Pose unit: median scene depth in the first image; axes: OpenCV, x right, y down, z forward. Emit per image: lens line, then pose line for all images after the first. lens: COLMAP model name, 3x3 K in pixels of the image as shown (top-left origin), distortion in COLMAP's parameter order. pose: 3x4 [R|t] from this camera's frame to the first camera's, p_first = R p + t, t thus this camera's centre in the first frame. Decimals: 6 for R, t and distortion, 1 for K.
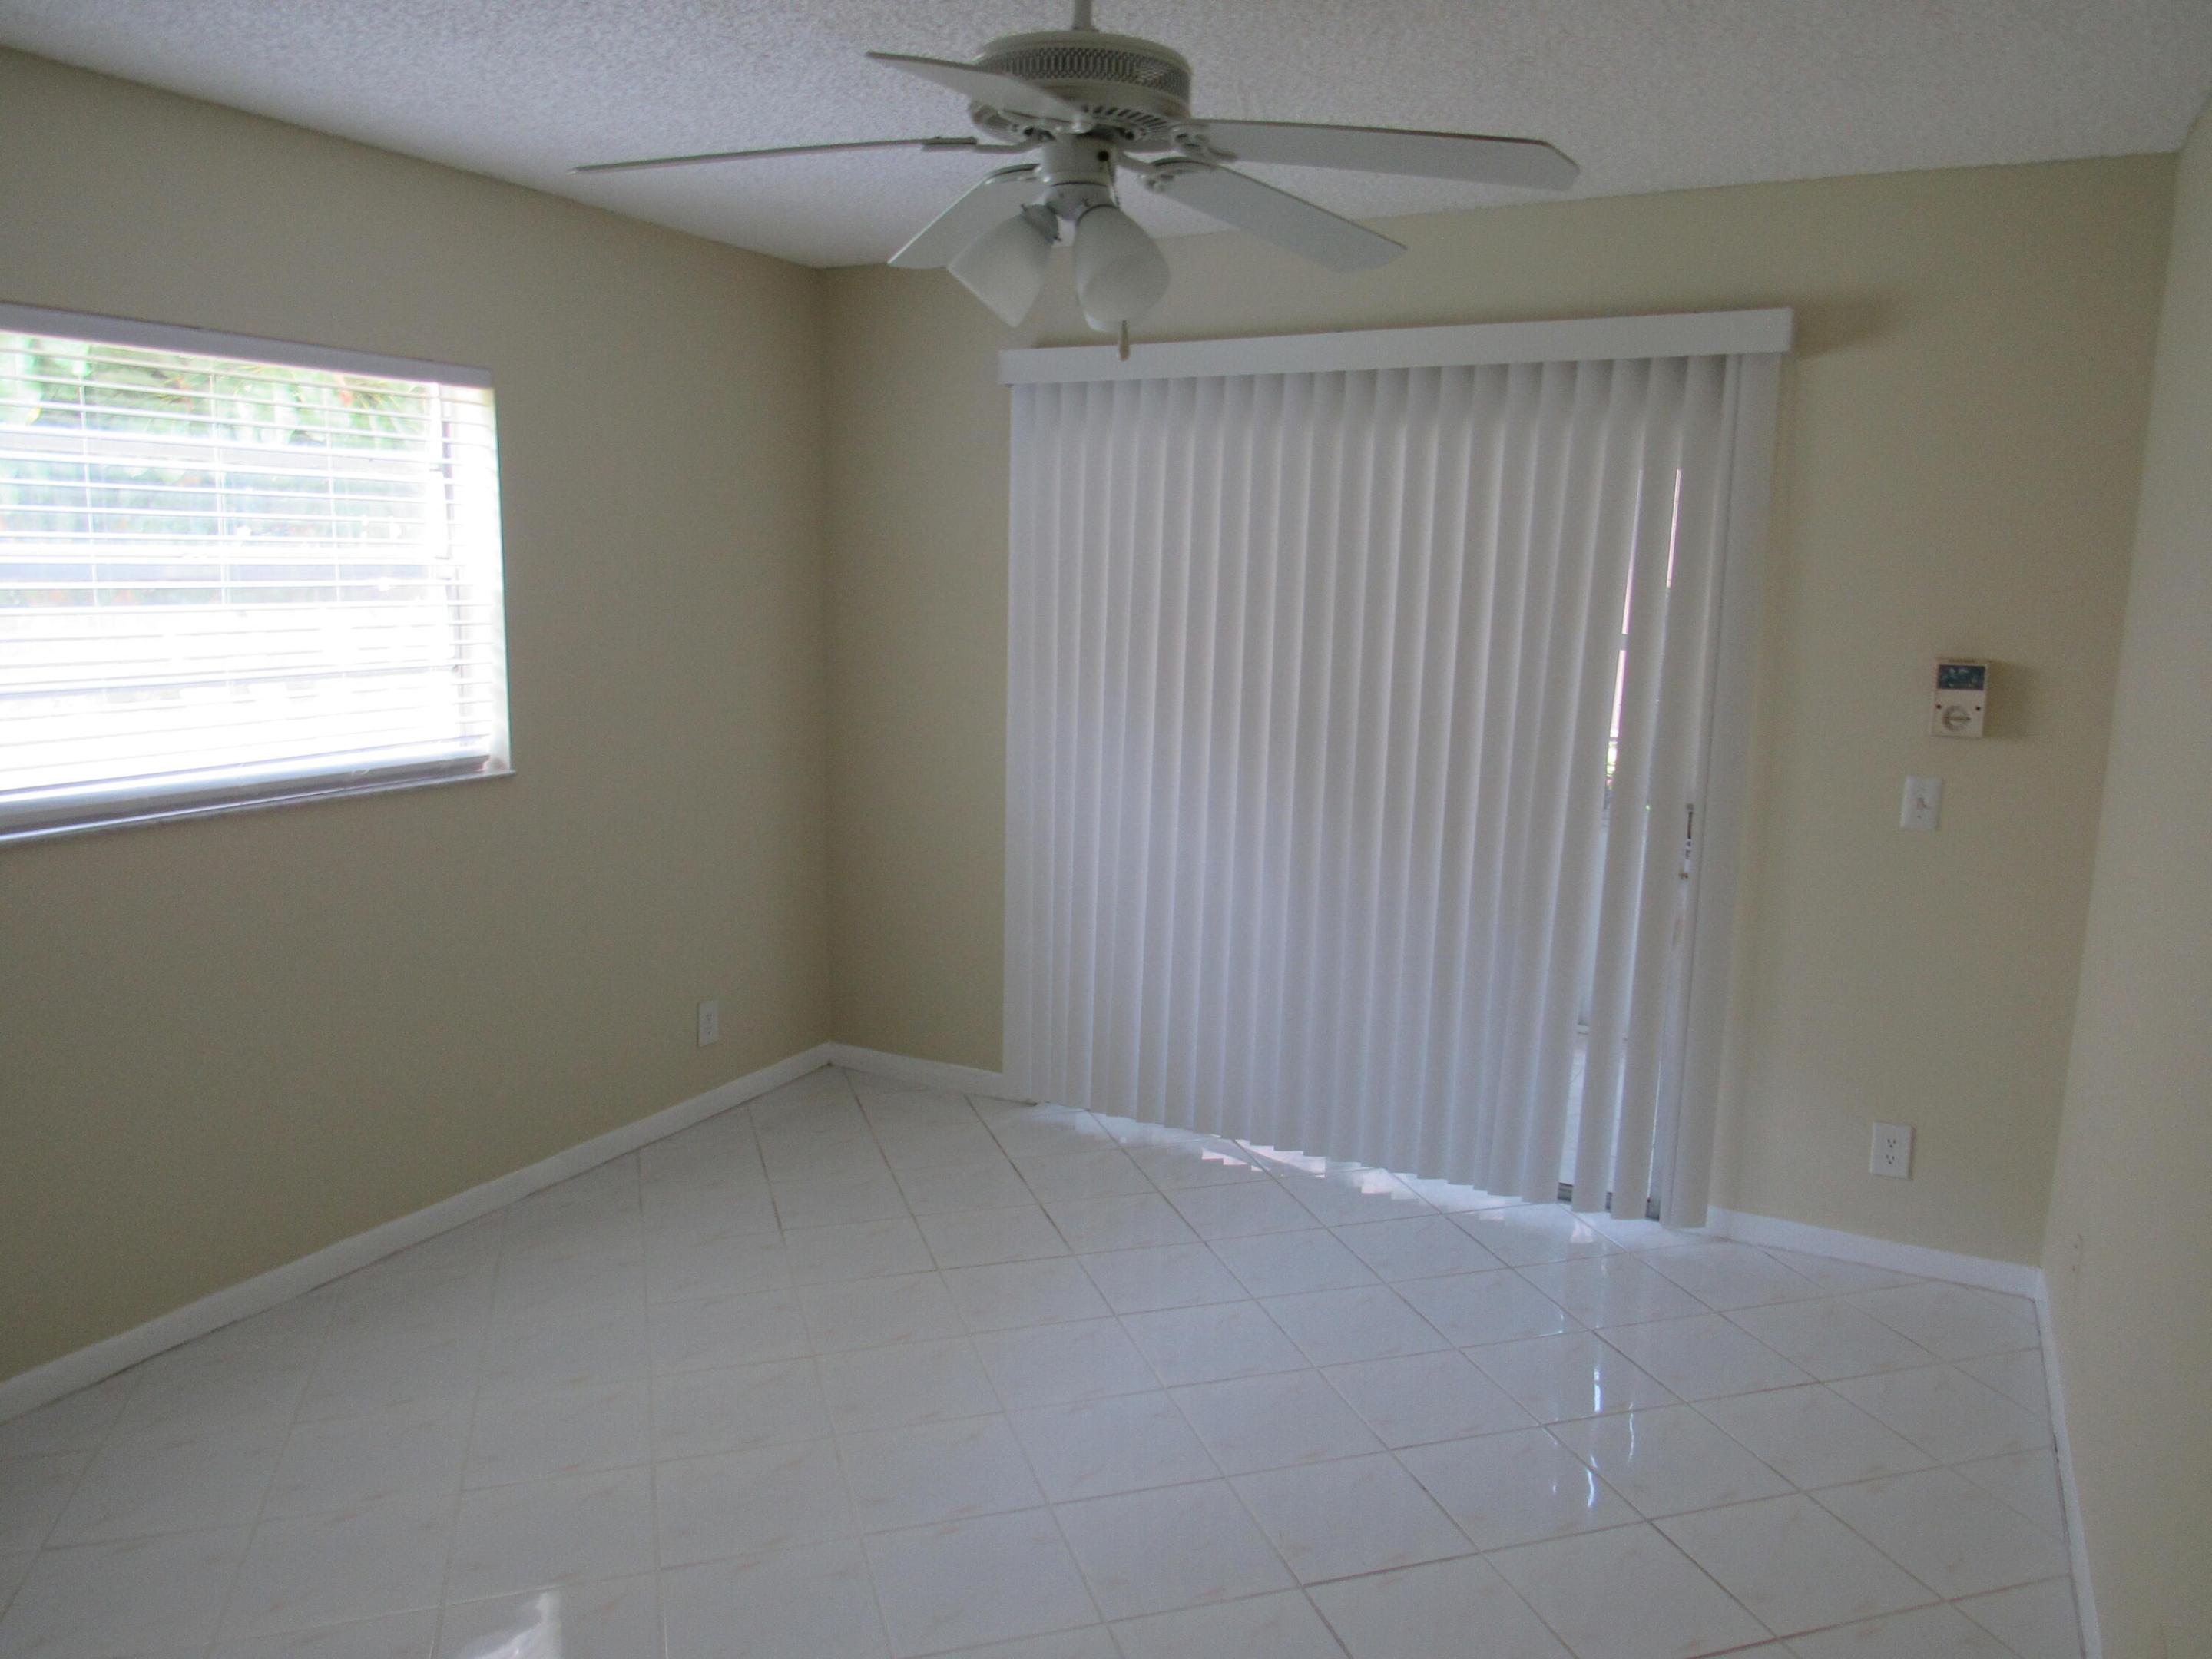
lens RADIAL K [[1579.5, 0, 1093.8], [0, 1579.5, 826.4], [0, 0, 1]] dist [-0.037700, 0.019775]
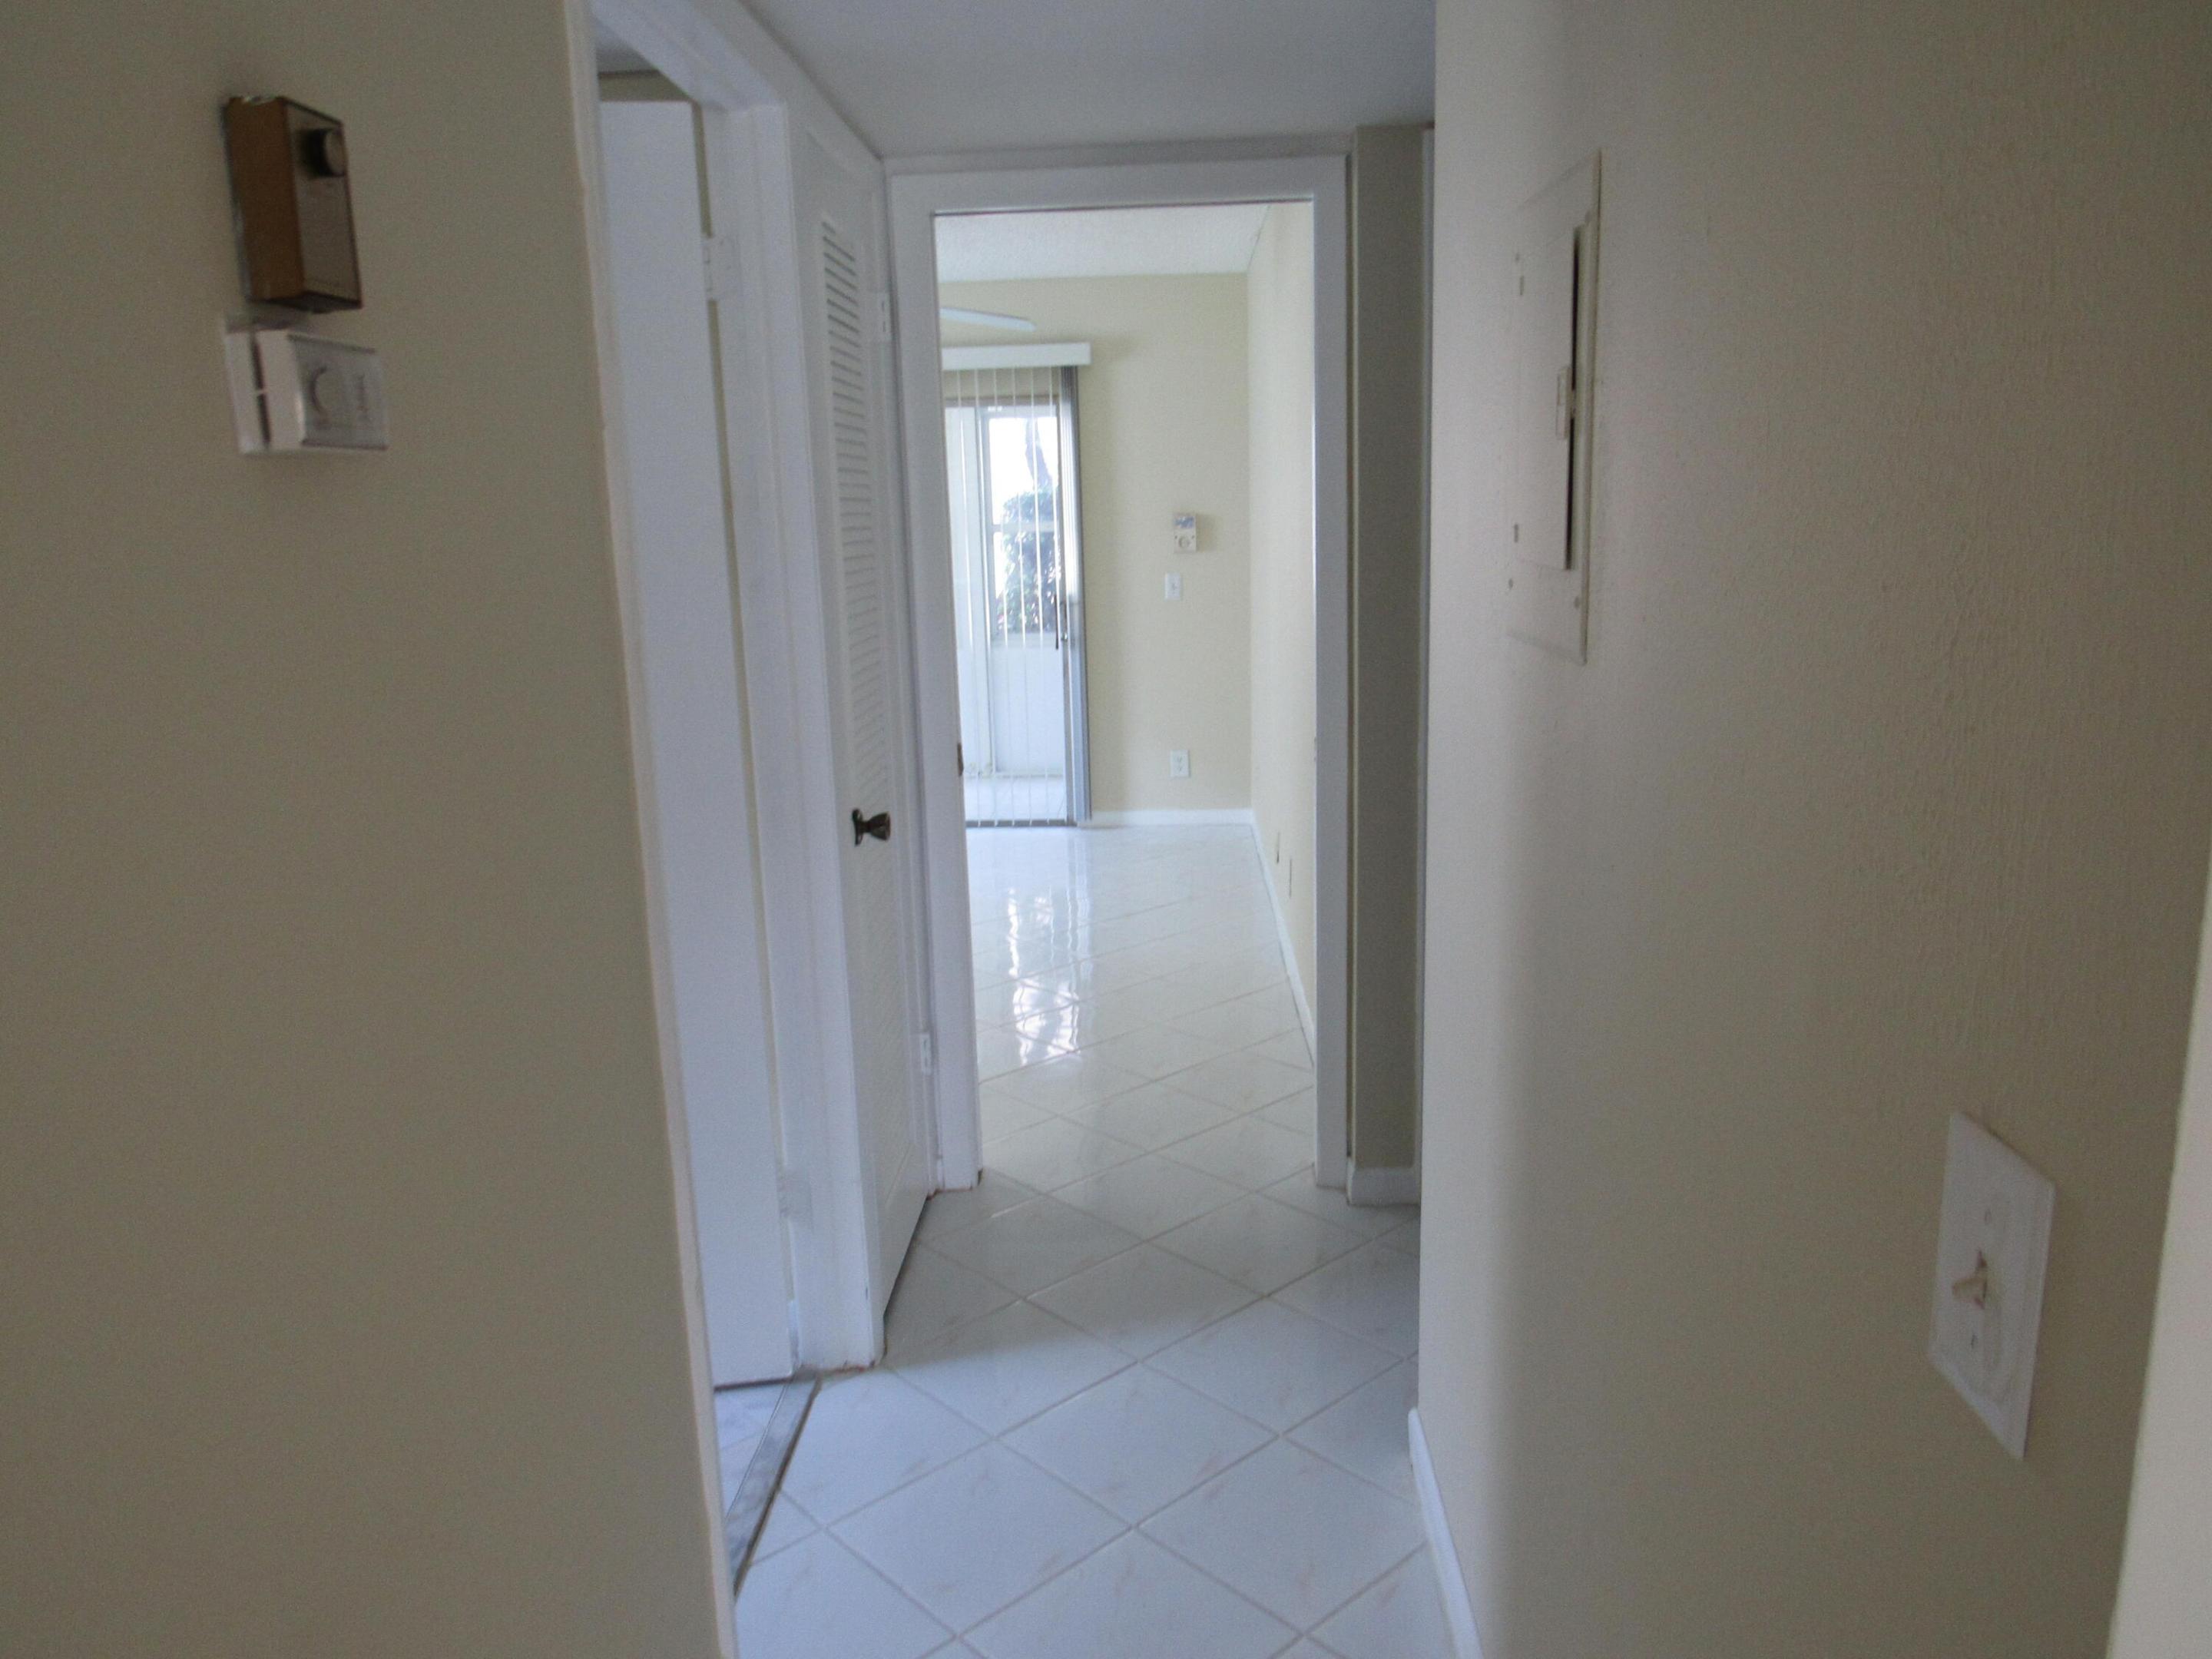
lens RADIAL K [[1579.5, 0, 1111.7], [0, 1579.5, 834.3], [0, 0, 1]] dist [-0.037700, 0.019775]
pose [[0.895637, -0.153477, 0.417468, -0.420972], [0.113695, 0.986398, 0.118715, 0.047934], [-0.430009, -0.058861, 0.900904, -0.779827]]
